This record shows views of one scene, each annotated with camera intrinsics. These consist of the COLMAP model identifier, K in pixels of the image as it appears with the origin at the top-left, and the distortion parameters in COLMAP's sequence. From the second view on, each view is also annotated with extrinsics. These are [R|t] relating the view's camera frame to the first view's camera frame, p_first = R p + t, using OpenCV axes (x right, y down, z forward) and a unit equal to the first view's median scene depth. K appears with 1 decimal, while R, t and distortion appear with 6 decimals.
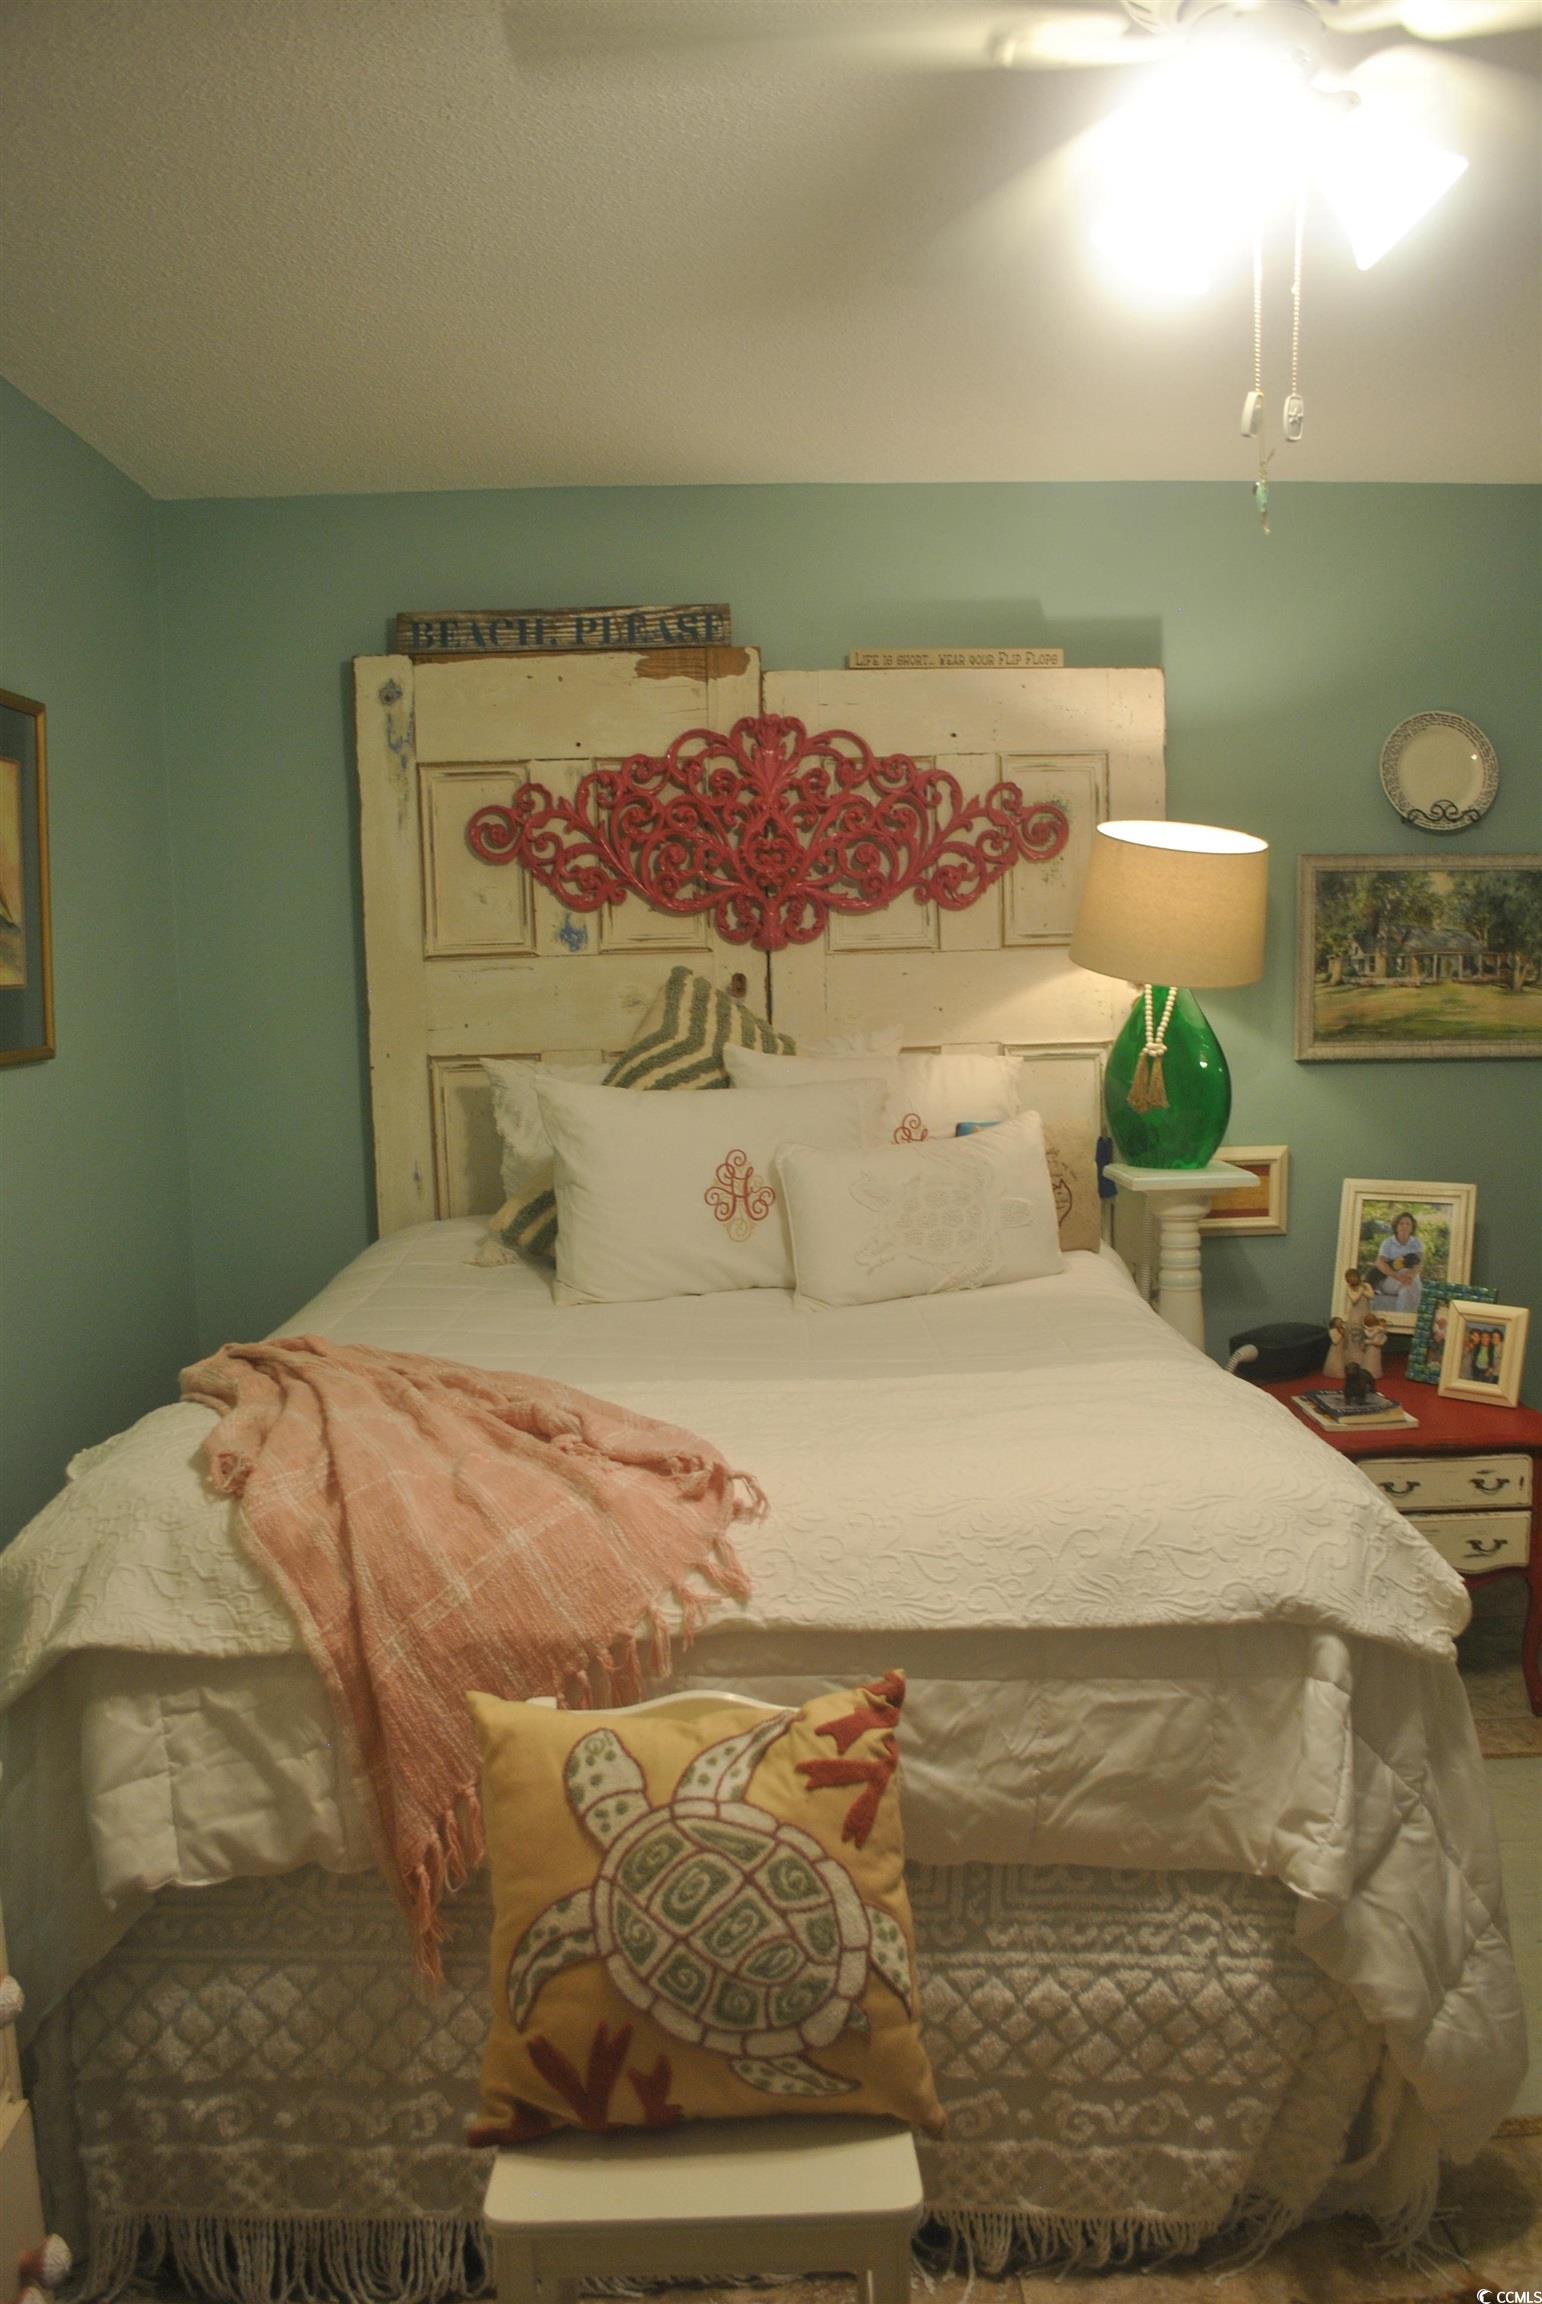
lens RADIAL K [[1801.1, 0, 768.6], [0, 1801.1, 1158.2], [0, 0, 1]] dist [-0.092076, -0.003028]
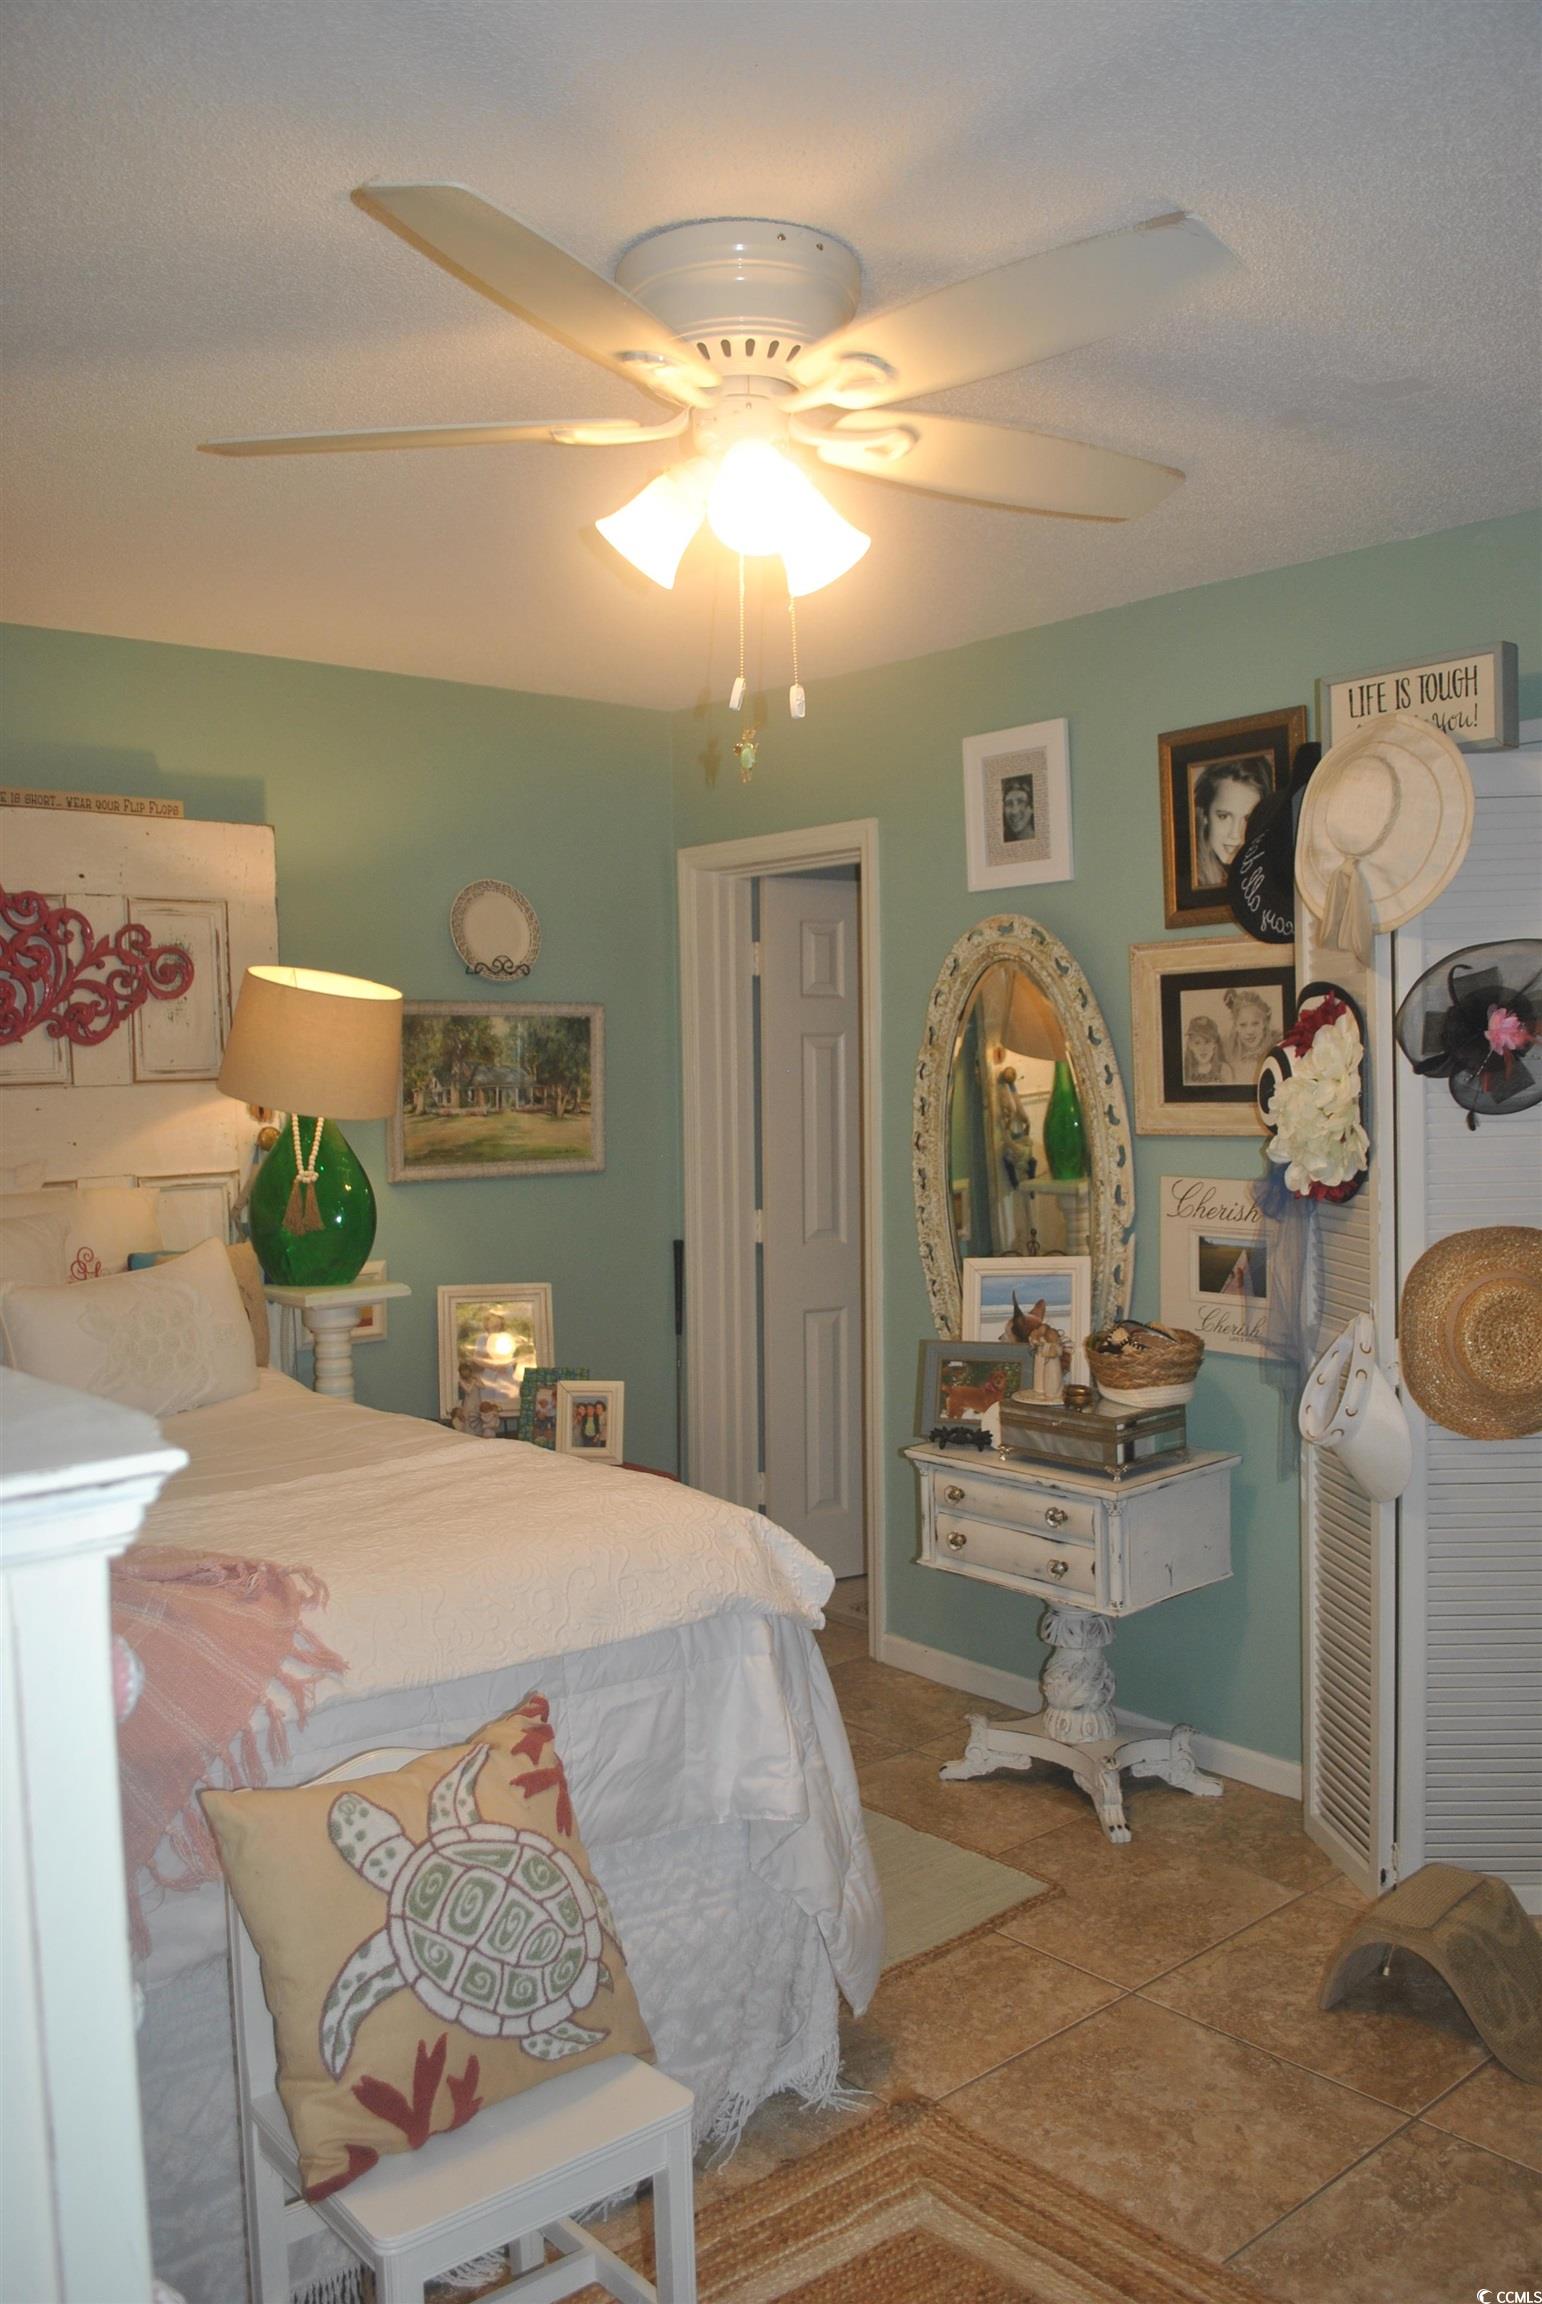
lens RADIAL K [[1801.1, 0, 784.6], [0, 1801.1, 1145.4], [0, 0, 1]] dist [-0.092076, -0.003028]
pose [[0.770879, -0.016789, 0.636760, -0.243992], [0.066961, 0.996250, -0.054798, -0.000276], [-0.633452, 0.084881, 0.769112, -0.020387]]
